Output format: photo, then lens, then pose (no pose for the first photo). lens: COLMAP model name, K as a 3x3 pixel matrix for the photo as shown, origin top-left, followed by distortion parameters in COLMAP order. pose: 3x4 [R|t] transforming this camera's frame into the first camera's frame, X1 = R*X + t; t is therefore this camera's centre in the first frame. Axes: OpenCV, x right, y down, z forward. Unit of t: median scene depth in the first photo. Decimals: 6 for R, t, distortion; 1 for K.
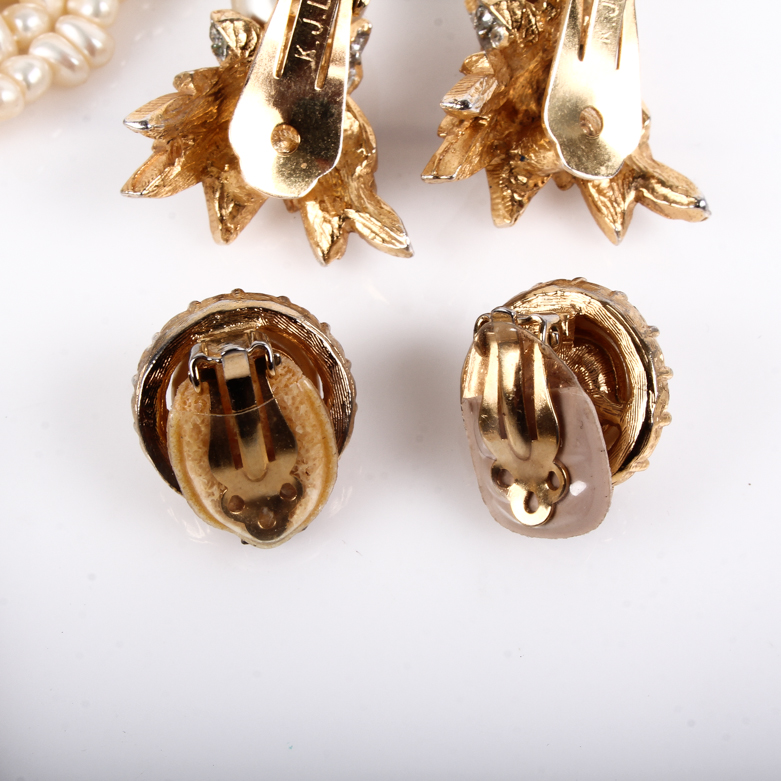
lens RADIAL K [[1372.7, 0, 390.5], [0, 1372.7, 390.5], [0, 0, 1]] dist [-0.094232, 0.035357]
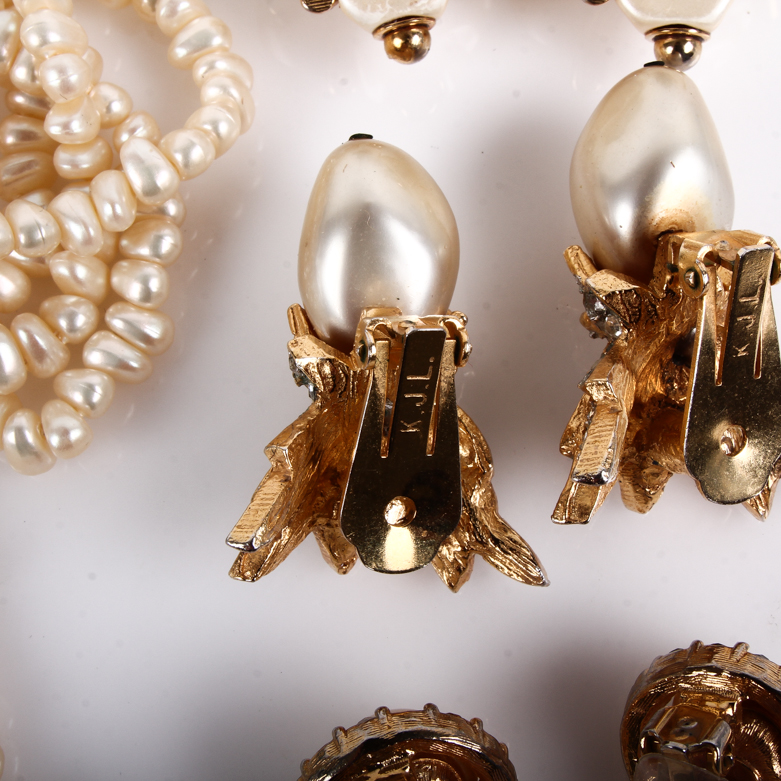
lens RADIAL K [[1372.7, 0, 390.5], [0, 1372.7, 390.5], [0, 0, 1]] dist [-0.094232, 0.035357]
pose [[0.990182, -0.134521, -0.037997, -0.036288], [0.139727, 0.960285, 0.241516, -0.458657], [0.003999, -0.244454, 0.969653, 0.132037]]
